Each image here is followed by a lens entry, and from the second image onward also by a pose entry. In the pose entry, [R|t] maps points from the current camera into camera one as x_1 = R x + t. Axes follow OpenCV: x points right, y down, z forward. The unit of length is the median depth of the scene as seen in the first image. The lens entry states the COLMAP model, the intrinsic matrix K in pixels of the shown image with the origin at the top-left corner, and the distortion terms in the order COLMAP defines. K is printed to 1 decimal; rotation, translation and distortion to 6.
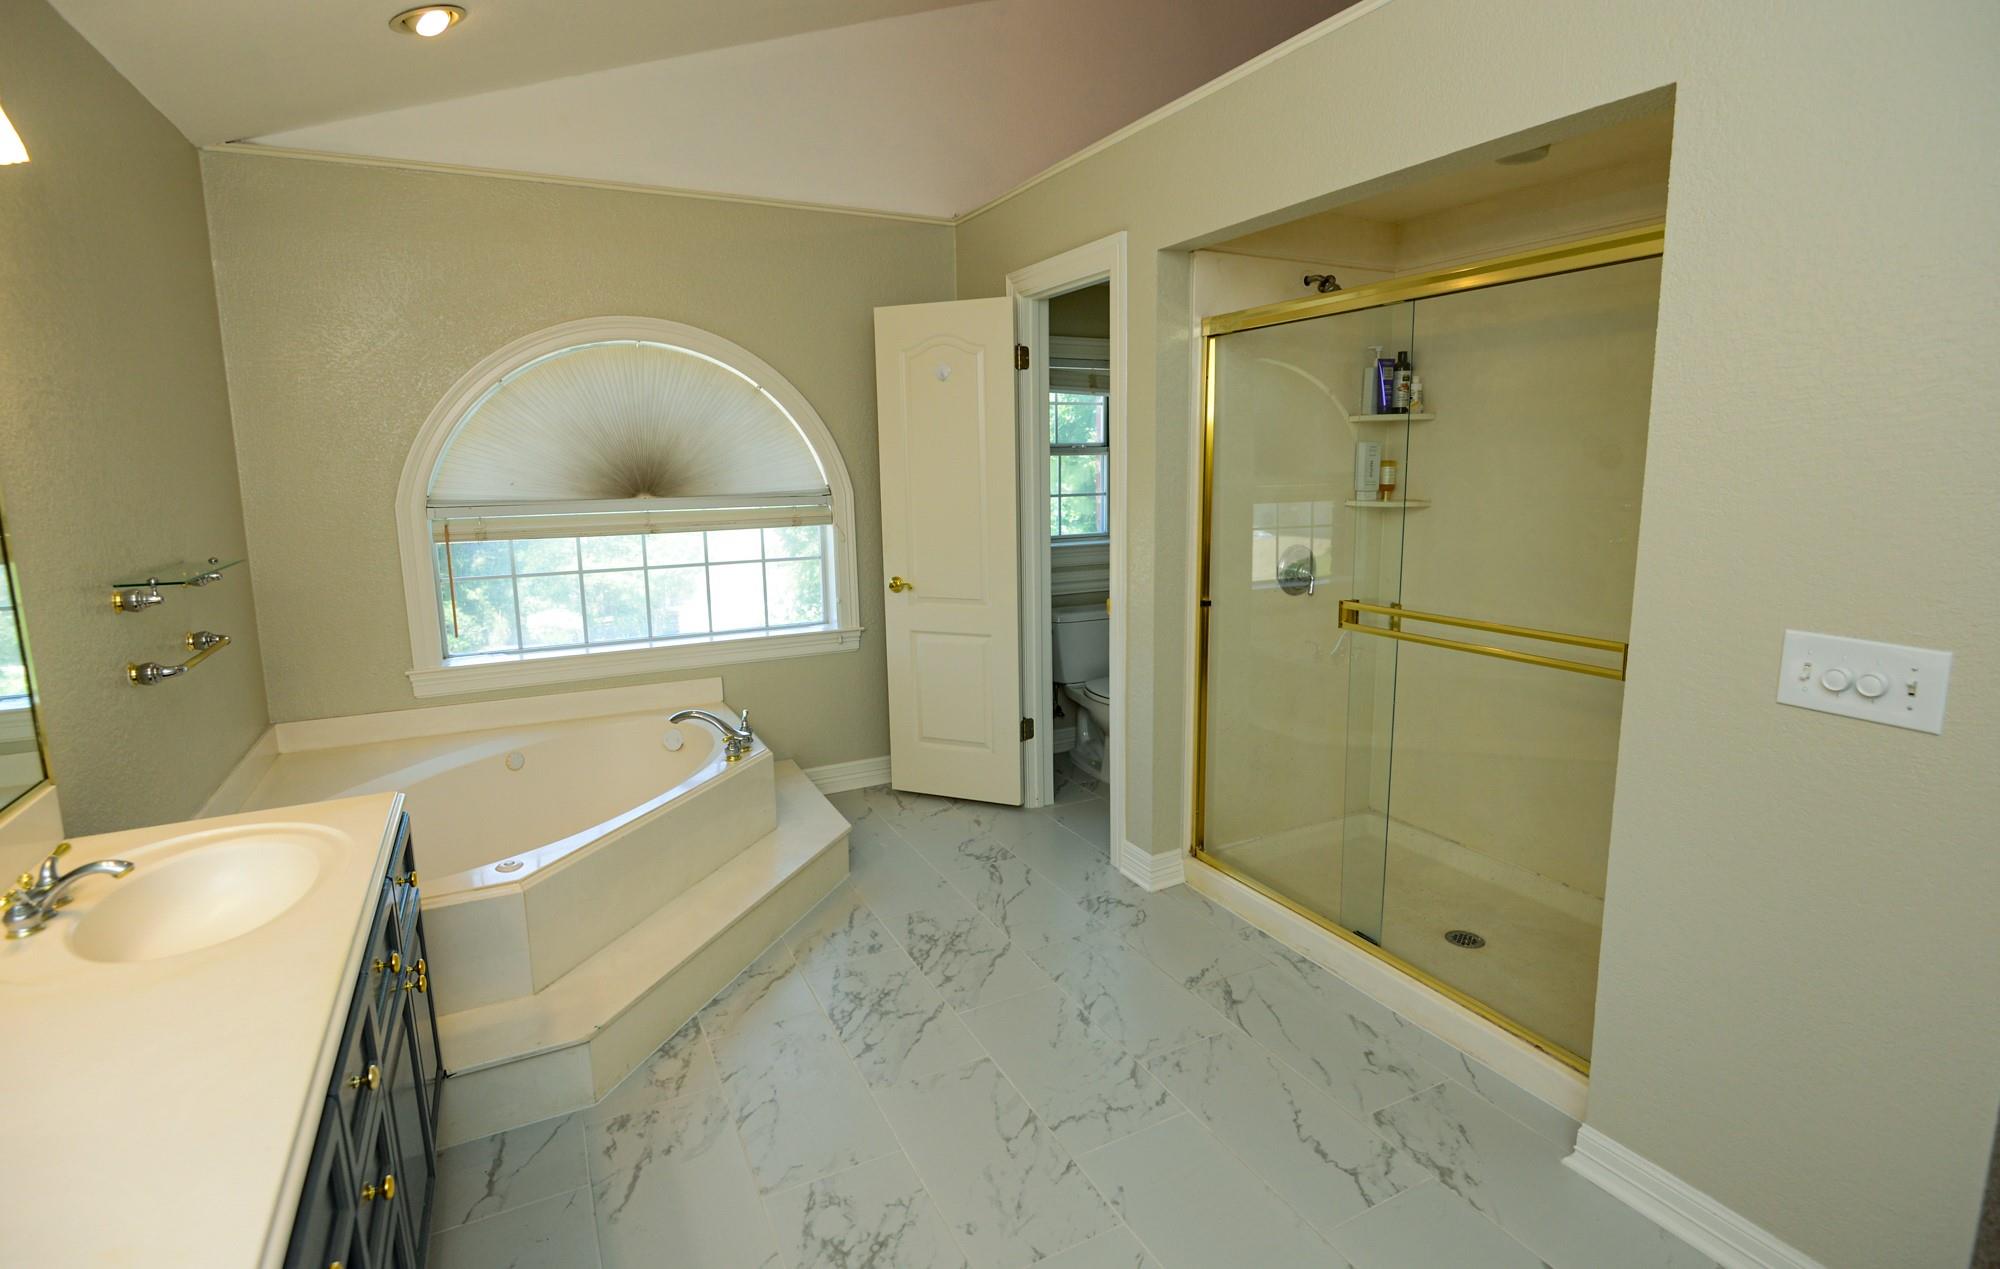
lens RADIAL K [[942.6, 0, 997.3], [0, 942.6, 615.8], [0, 0, 1]] dist [-0.002915, -0.000962]
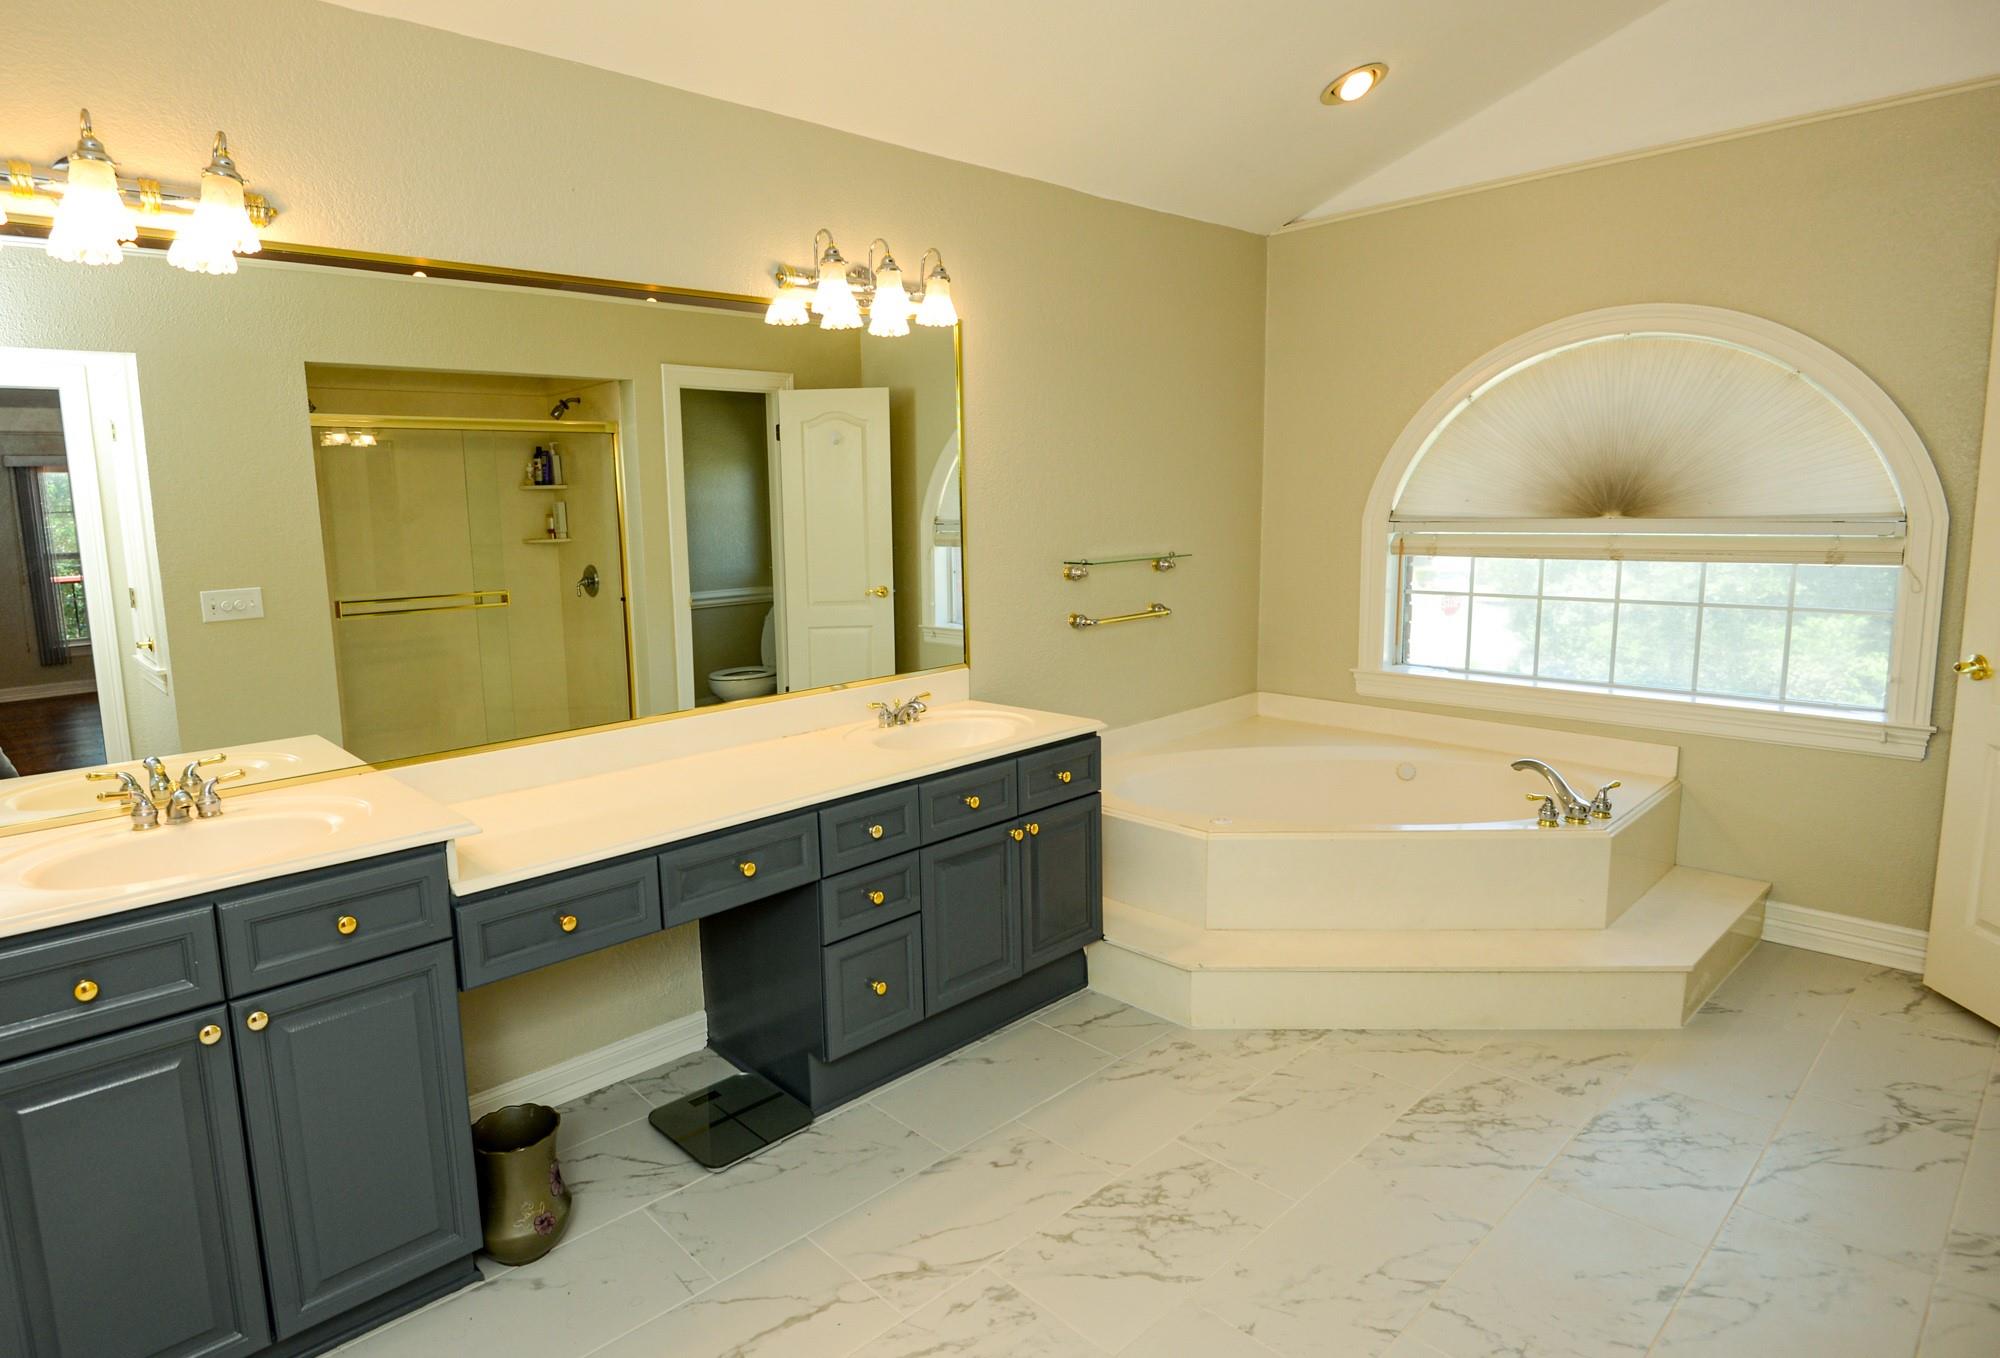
lens RADIAL K [[1126.5, 0, 1000.0], [0, 1126.5, 679.0], [0, 0, 1]] dist [0.002849, -0.000398]
pose [[0.300066, 0.160365, -0.940342, 0.486208], [-0.139294, 0.982568, 0.123117, -0.033294], [0.943693, 0.094041, 0.317173, 0.182080]]
